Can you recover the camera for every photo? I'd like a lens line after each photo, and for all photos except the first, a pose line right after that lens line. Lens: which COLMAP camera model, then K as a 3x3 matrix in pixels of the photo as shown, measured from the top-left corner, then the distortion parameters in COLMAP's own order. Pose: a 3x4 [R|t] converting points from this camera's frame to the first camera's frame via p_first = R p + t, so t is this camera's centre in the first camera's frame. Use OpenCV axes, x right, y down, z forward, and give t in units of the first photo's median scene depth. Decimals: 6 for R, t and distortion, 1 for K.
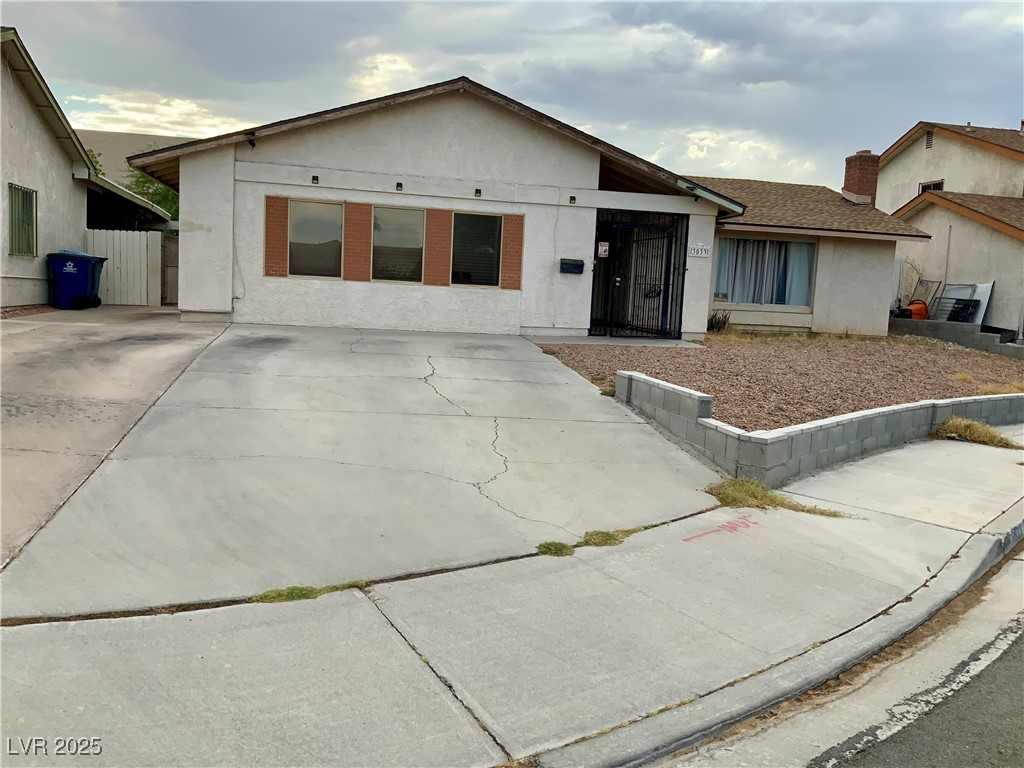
lens RADIAL K [[841.6, 0, 512.0], [0, 841.6, 384.0], [0, 0, 1]] dist [0.085807, -0.155134]
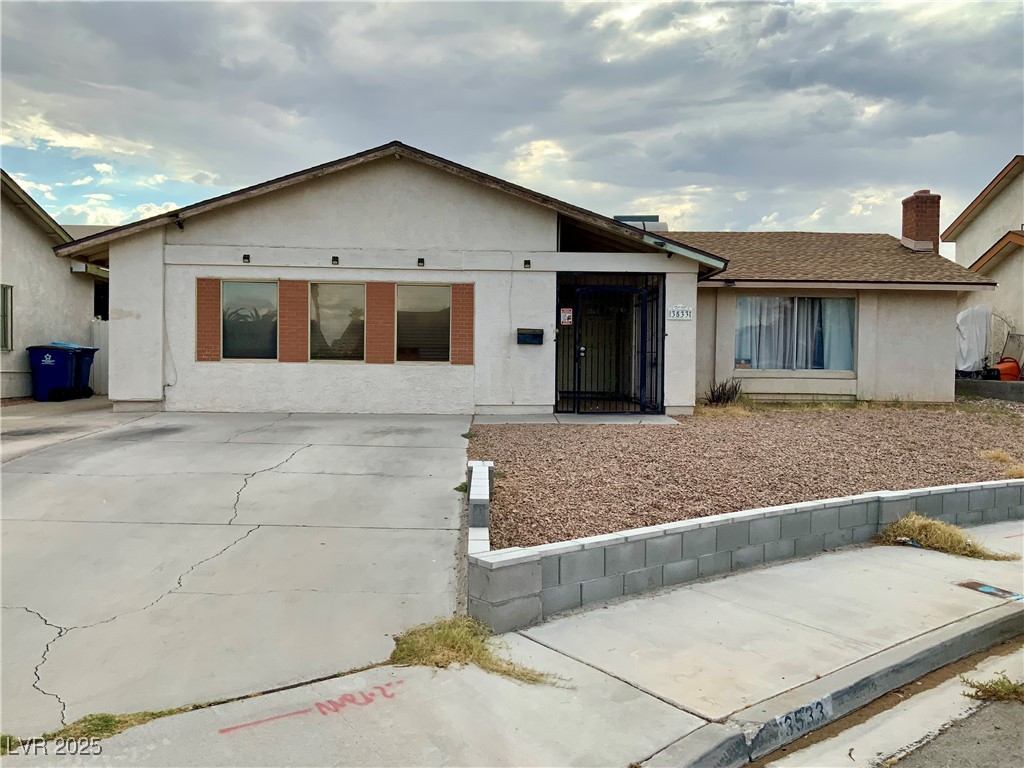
lens RADIAL K [[841.6, 0, 512.0], [0, 841.6, 384.0], [0, 0, 1]] dist [0.085807, -0.155134]
pose [[0.984479, -0.032994, -0.172371, 0.207065], [0.018329, 0.996127, -0.085991, -0.012627], [0.174541, 0.081497, 0.981272, 0.121524]]
